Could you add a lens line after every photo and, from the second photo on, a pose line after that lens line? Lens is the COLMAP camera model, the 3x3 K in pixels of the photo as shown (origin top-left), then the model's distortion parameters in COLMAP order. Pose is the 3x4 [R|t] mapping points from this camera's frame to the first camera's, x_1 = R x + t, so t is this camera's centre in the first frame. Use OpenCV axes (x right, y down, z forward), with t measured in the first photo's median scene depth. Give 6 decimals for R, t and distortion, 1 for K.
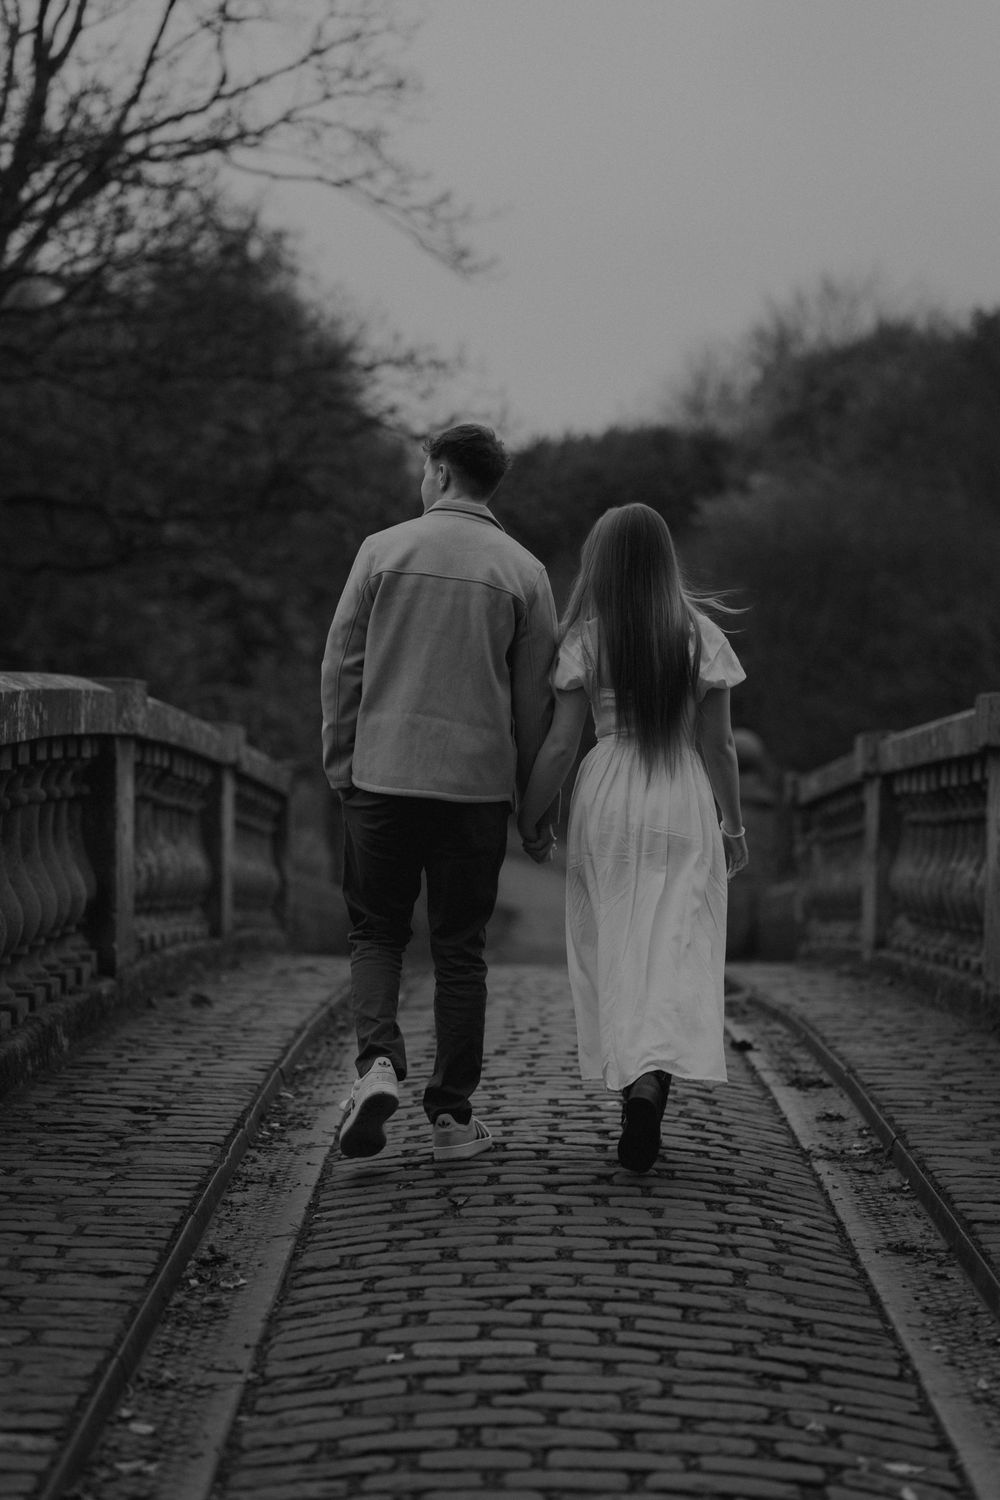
lens RADIAL K [[3542.3, 0, 461.4], [0, 3542.3, 752.0], [0, 0, 1]] dist [0.761867, 0.159363]
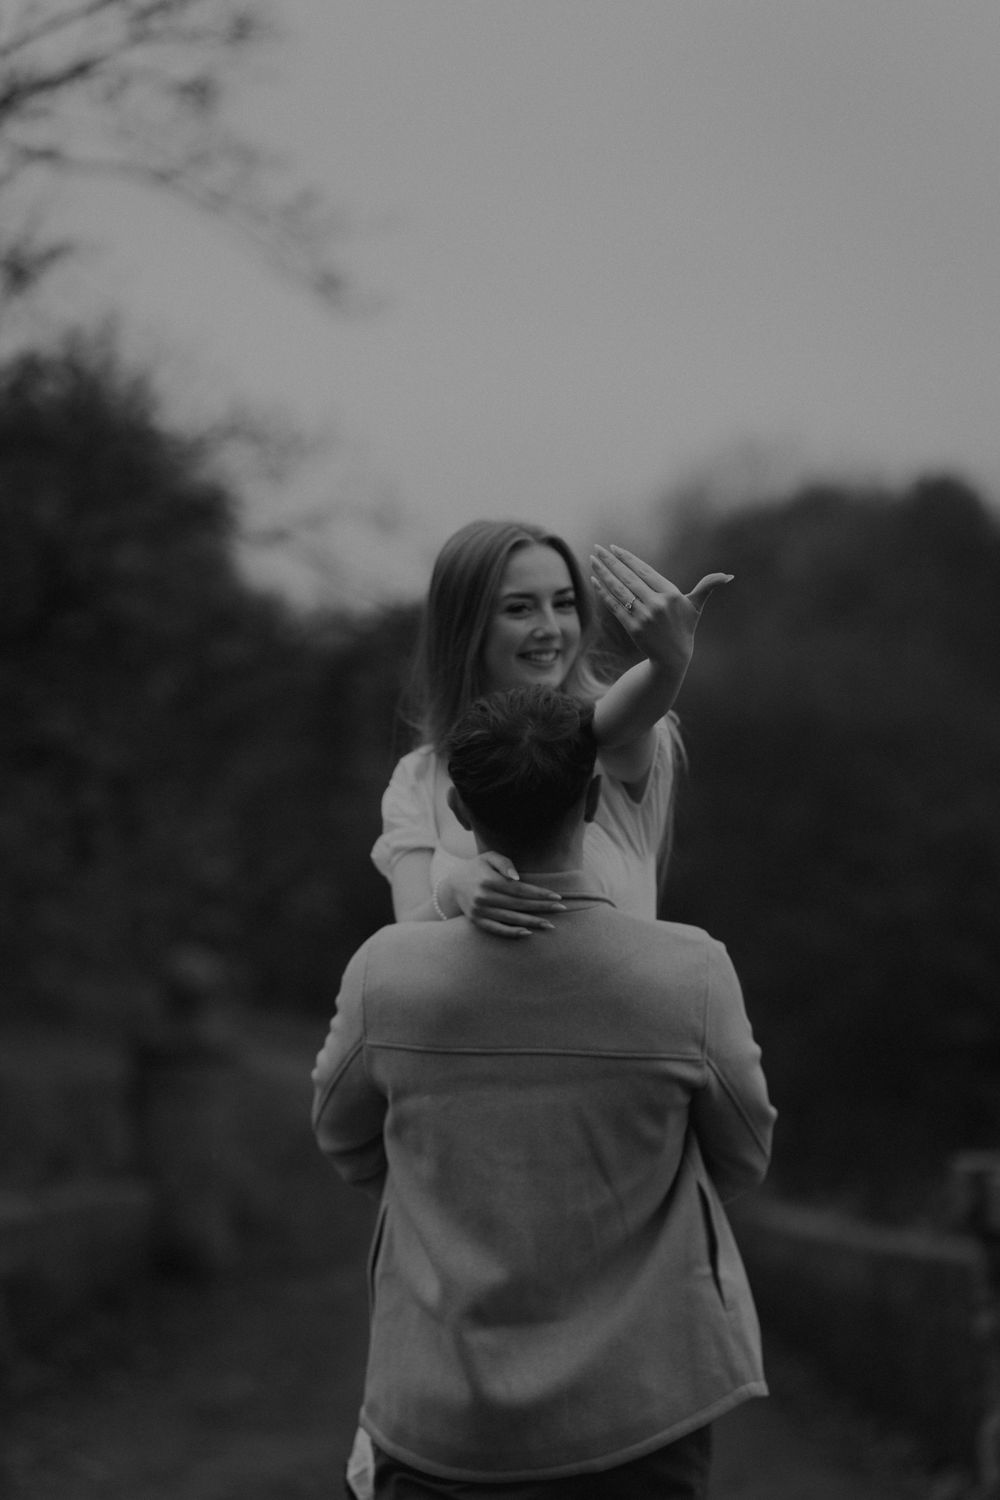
lens RADIAL K [[3542.3, 0, 461.4], [0, 3542.3, 752.0], [0, 0, 1]] dist [0.761867, 0.159363]
pose [[0.999205, 0.021141, 0.033806, 0.007319], [-0.019381, 0.998482, -0.051559, -0.024642], [-0.034845, 0.050863, 0.998098, 0.647370]]
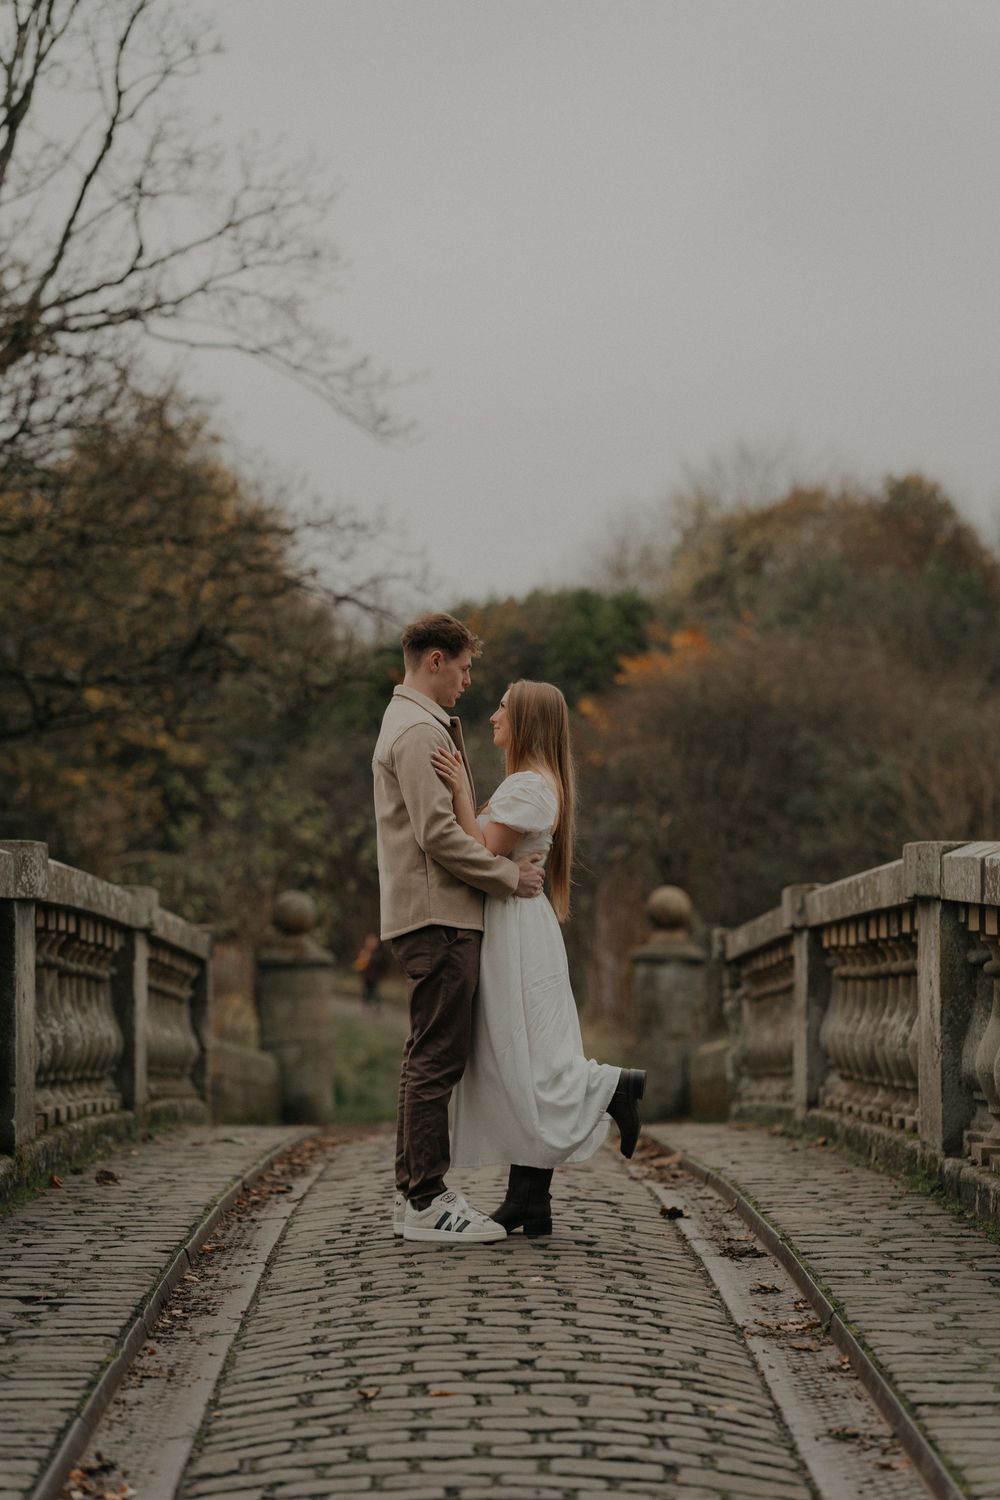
lens RADIAL K [[3518.7, 0, 470.1], [0, 3518.7, 752.2], [0, 0, 1]] dist [0.705196, 0.514992]
pose [[0.999633, -0.015401, 0.022271, 0.003613], [0.016410, 0.998814, -0.045829, 0.001279], [-0.021538, 0.046178, 0.998701, 0.029997]]
